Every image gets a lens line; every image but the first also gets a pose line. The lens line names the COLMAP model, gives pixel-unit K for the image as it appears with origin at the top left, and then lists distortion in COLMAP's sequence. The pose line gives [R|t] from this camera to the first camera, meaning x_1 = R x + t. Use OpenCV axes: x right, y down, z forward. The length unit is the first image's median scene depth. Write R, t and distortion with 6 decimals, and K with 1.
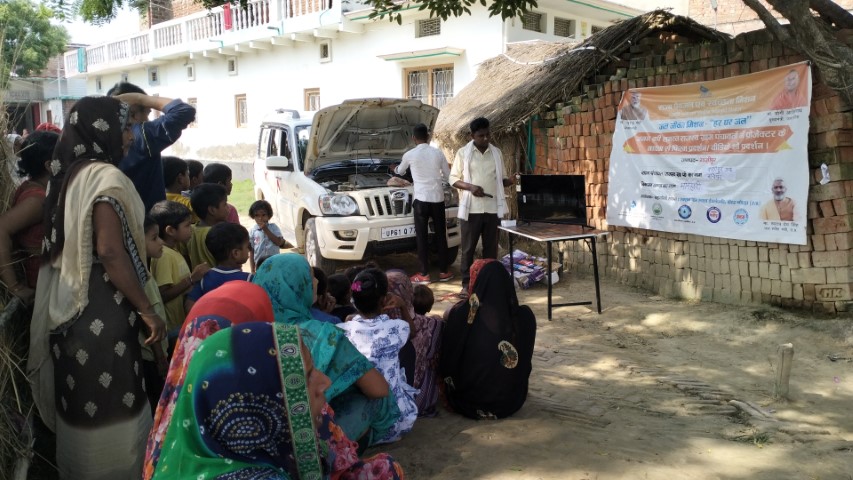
lens RADIAL K [[670.4, 0, 426.5], [0, 670.4, 240.0], [0, 0, 1]] dist [0.003738, -0.006109]
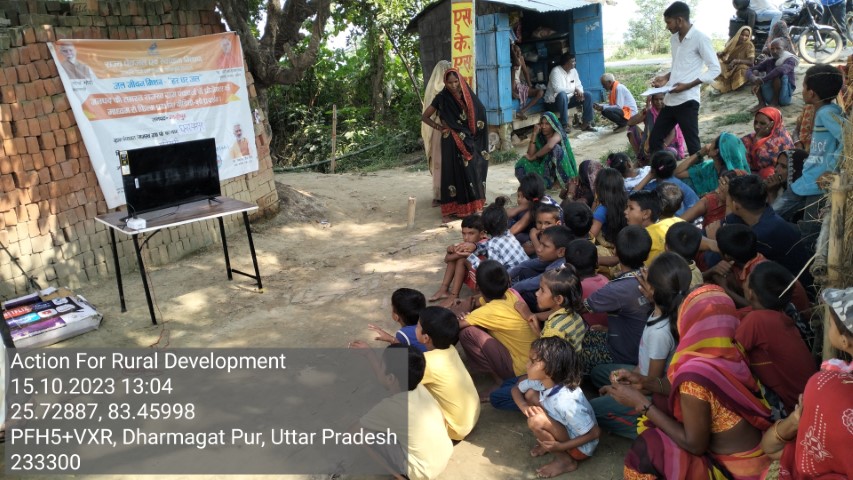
lens RADIAL K [[640.0, 0, 426.5], [0, 640.0, 240.0], [0, 0, 1]] dist [-0.036903, -0.000311]
pose [[-0.506646, -0.190767, 0.840784, -0.572339], [0.173788, 0.932598, 0.316322, -0.165826], [-0.844457, 0.306382, -0.439344, 1.042275]]
